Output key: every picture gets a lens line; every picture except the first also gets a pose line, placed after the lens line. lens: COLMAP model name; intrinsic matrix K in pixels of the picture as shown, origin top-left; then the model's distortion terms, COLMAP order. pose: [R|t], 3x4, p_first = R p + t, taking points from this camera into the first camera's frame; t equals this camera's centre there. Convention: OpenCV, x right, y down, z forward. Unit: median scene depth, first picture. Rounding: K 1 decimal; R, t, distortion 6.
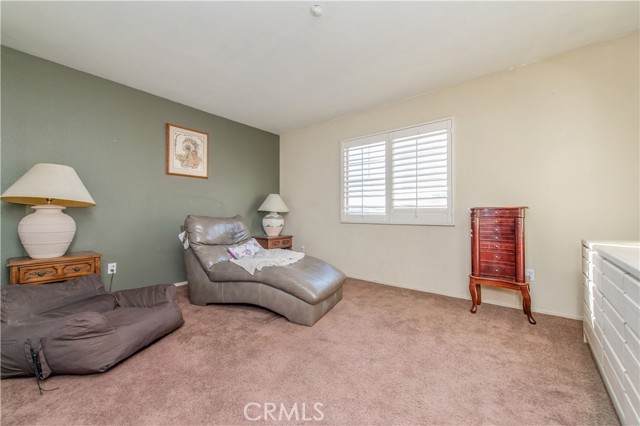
lens RADIAL K [[251.6, 0, 317.2], [0, 251.6, 213.6], [0, 0, 1]] dist [0.006777, -0.000032]
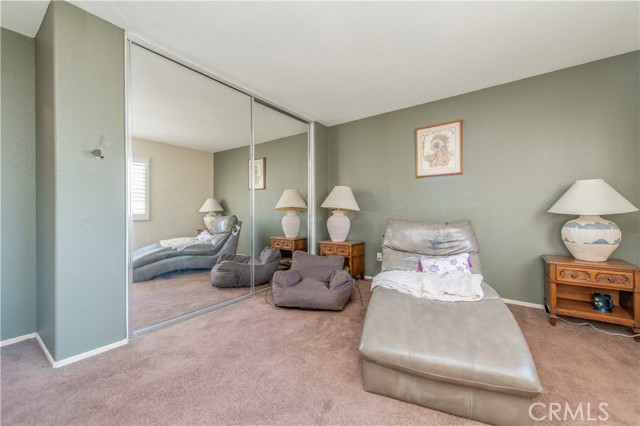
lens RADIAL K [[251.6, 0, 317.2], [0, 251.6, 213.6], [0, 0, 1]] dist [0.006777, -0.000032]
pose [[0.059292, 0.006170, -0.998222, 0.411786], [0.003297, 0.999974, 0.006377, -0.017000], [0.998235, -0.003670, 0.059271, 0.526447]]
